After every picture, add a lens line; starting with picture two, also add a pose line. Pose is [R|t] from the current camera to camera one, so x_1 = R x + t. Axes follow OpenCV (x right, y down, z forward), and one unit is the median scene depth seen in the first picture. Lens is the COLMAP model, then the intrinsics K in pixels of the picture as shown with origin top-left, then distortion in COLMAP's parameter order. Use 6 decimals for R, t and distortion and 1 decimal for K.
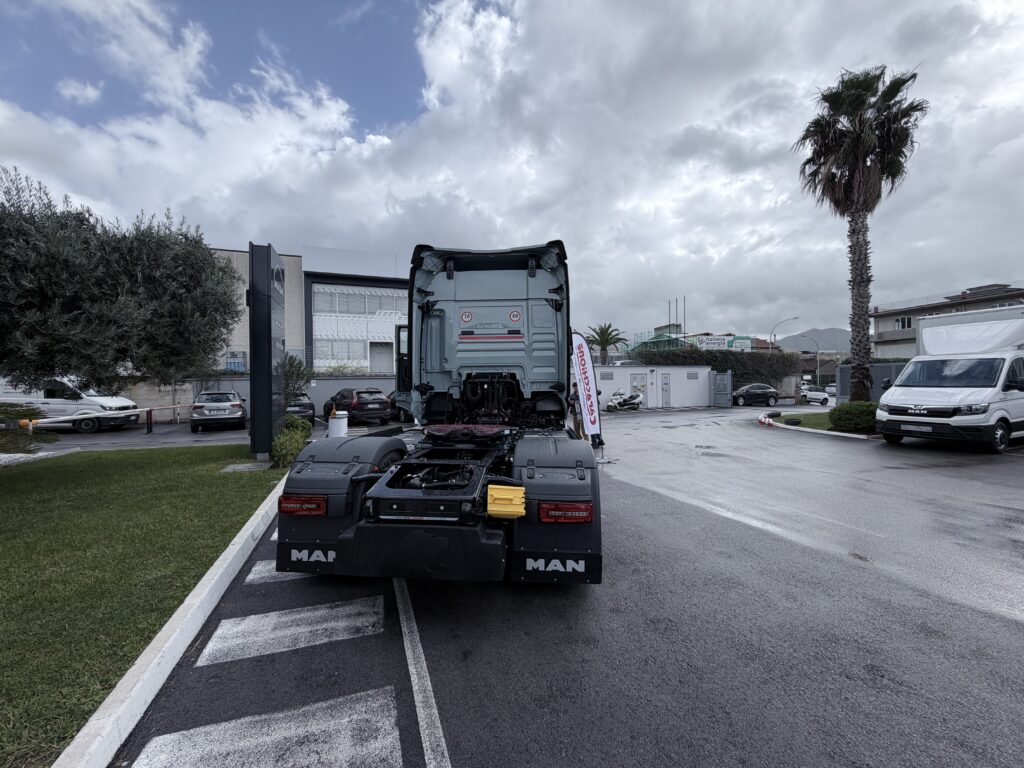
lens RADIAL K [[409.9, 0, 512.0], [0, 409.9, 384.0], [0, 0, 1]] dist [-0.002335, -0.000314]
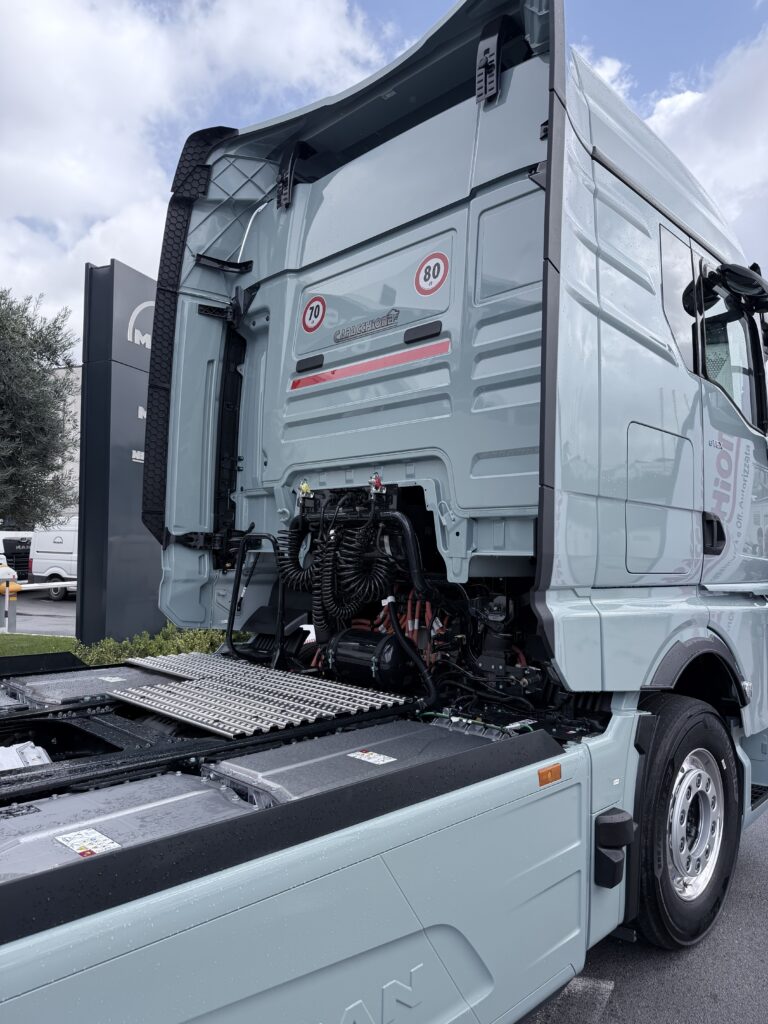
lens RADIAL K [[720.6, 0, 384.0], [0, 720.6, 512.0], [0, 0, 1]] dist [0.087602, -0.147600]
pose [[0.759362, -0.023274, -0.650252, 0.287794], [0.000125, 0.999365, -0.035624, 0.006387], [0.650668, 0.026970, 0.758883, 0.625211]]
